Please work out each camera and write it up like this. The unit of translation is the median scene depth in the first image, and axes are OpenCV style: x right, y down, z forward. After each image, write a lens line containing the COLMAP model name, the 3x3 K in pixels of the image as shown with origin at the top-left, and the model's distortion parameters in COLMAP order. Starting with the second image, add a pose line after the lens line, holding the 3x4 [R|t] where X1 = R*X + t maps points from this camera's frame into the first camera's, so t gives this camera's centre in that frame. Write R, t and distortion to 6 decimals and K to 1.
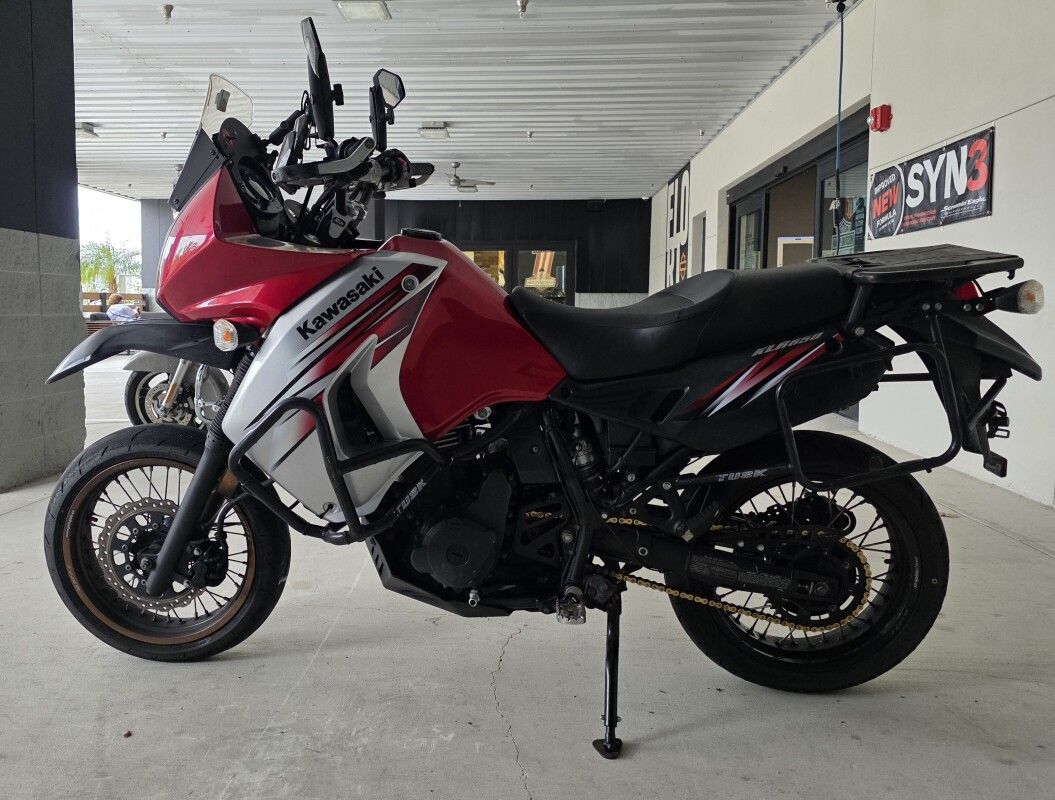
lens RADIAL K [[804.8, 0, 528.1], [0, 804.8, 399.6], [0, 0, 1]] dist [0.010170, 0.003620]
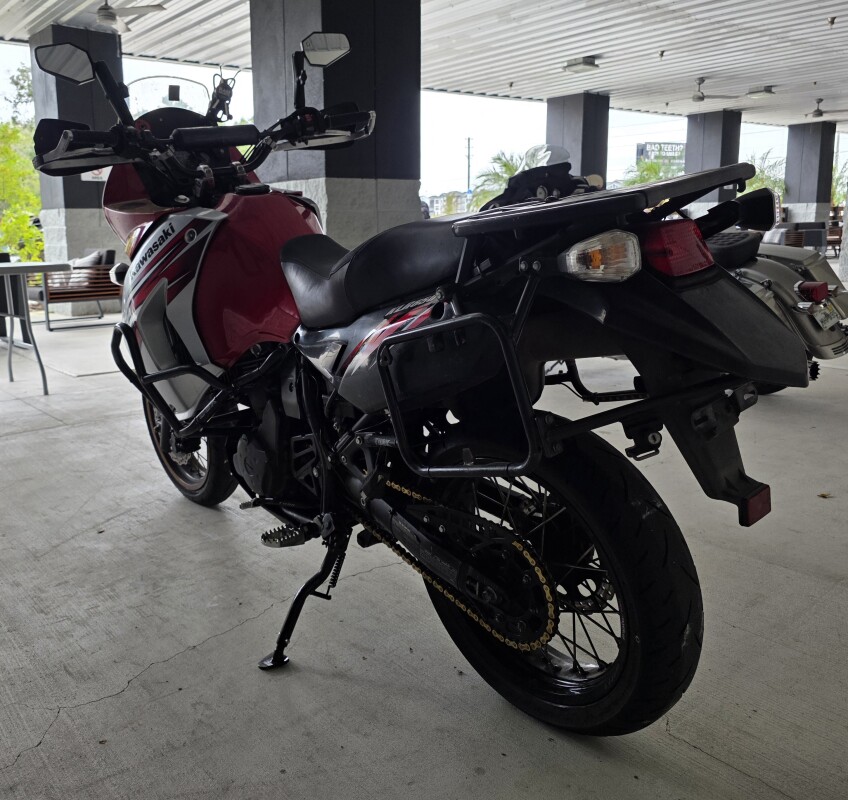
lens RADIAL K [[792.4, 0, 422.0], [0, 792.4, 397.7], [0, 0, 1]] dist [0.018483, -0.006439]
pose [[0.662449, 0.139362, -0.736030, 0.299700], [-0.056234, 0.989022, 0.136652, -0.025732], [0.746994, -0.049135, 0.663013, 0.136774]]
